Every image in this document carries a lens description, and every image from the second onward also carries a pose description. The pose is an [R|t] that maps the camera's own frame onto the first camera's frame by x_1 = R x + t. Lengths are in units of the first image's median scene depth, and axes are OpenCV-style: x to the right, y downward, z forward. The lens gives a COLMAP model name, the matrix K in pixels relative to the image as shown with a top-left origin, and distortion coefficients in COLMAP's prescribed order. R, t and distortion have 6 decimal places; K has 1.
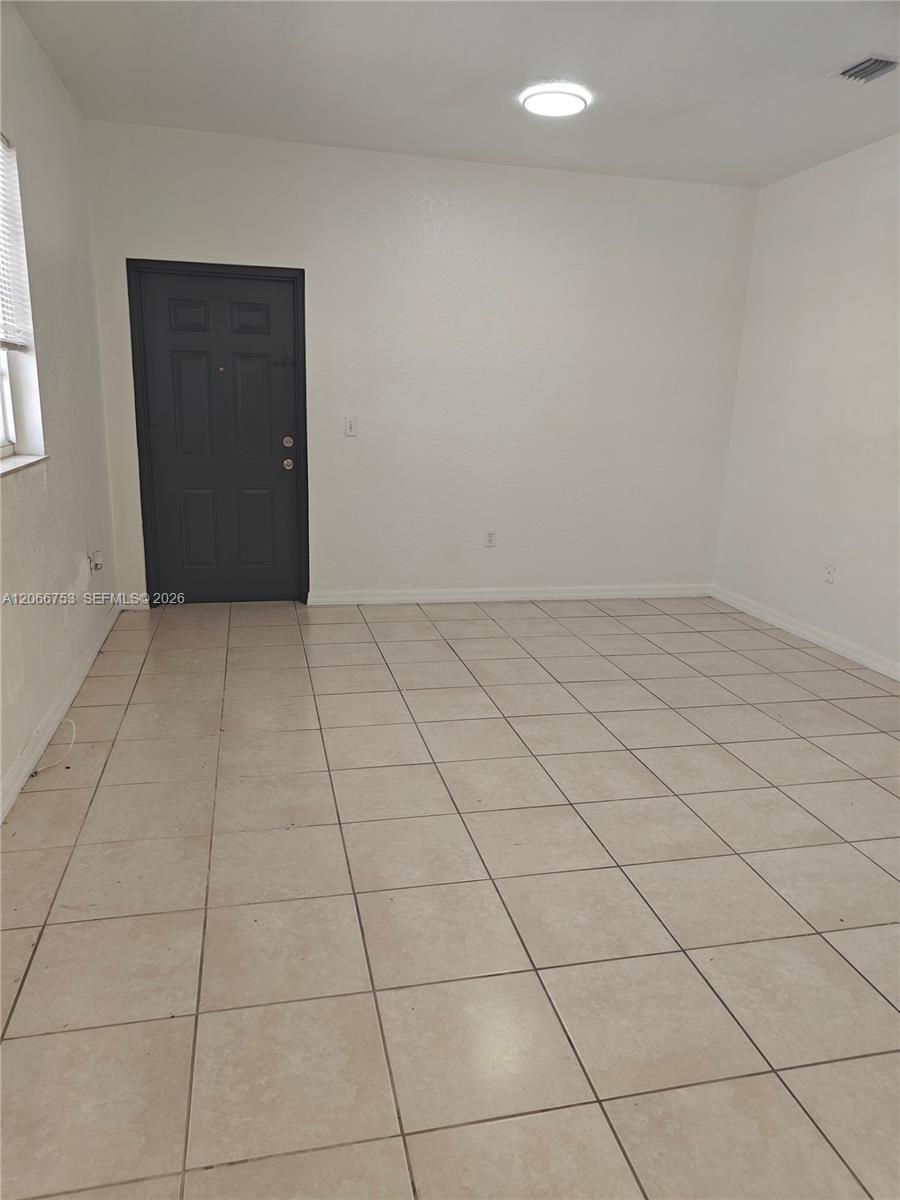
lens RADIAL K [[839.4, 0, 451.2], [0, 839.4, 595.7], [0, 0, 1]] dist [0.001751, 0.000866]
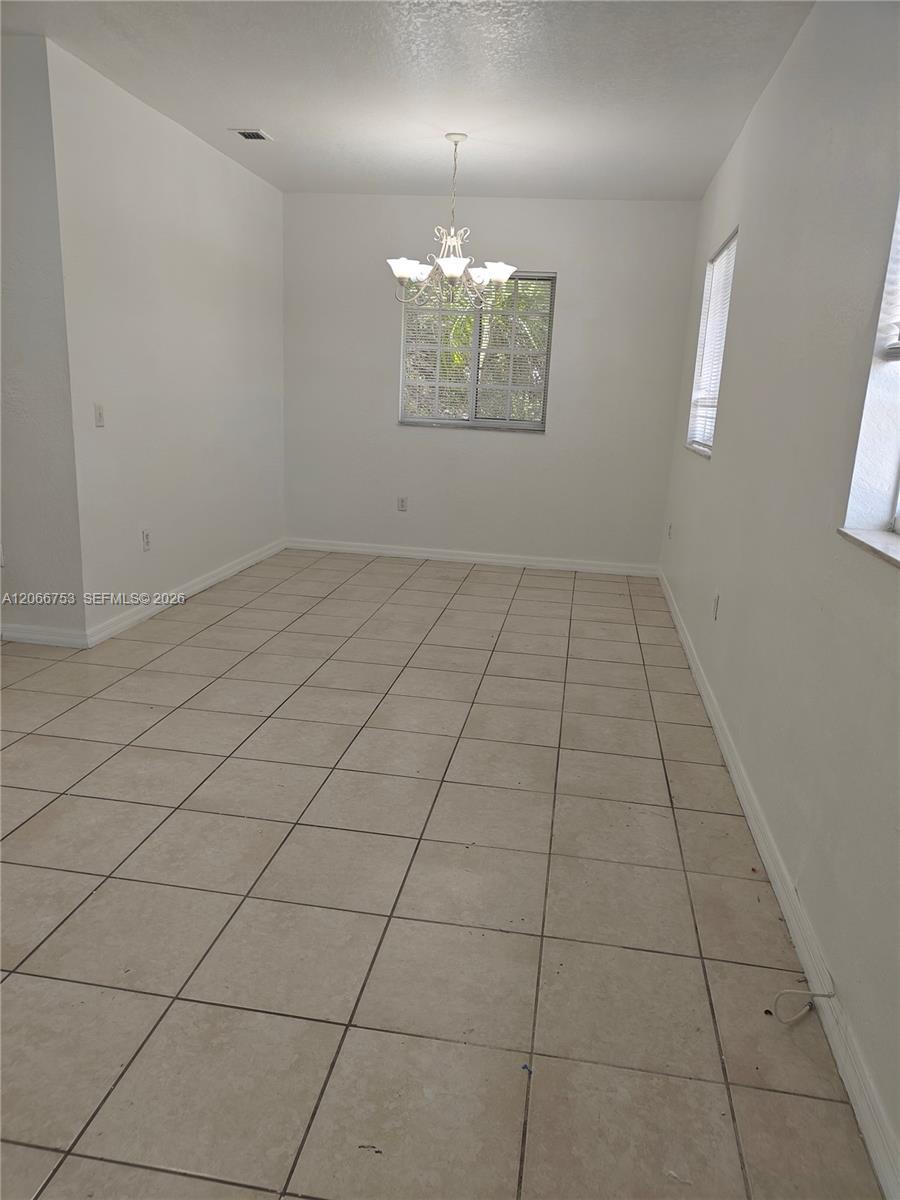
lens RADIAL K [[839.4, 0, 449.4], [0, 839.4, 602.9], [0, 0, 1]] dist [0.001751, 0.000866]
pose [[-0.919667, -0.169786, 0.354098, -0.513803], [0.015331, 0.885492, 0.464401, -0.459133], [-0.392400, 0.432523, -0.811755, 1.854705]]
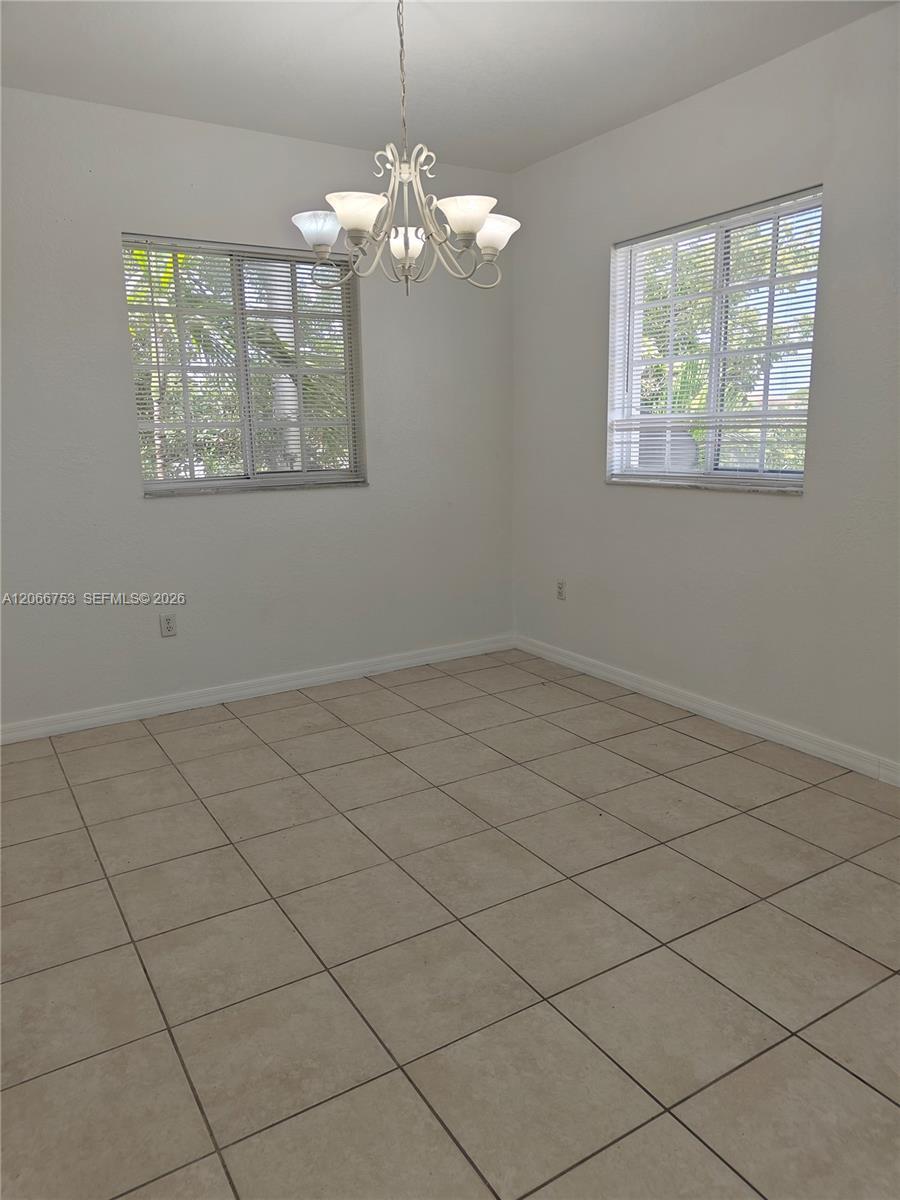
lens RADIAL K [[839.4, 0, 450.2], [0, 839.4, 602.7], [0, 0, 1]] dist [0.001751, 0.000866]
pose [[-0.952111, 0.050961, -0.301477, 0.626548], [-0.081664, 0.907807, 0.411361, -0.243191], [0.294646, 0.416281, -0.860171, 1.119271]]
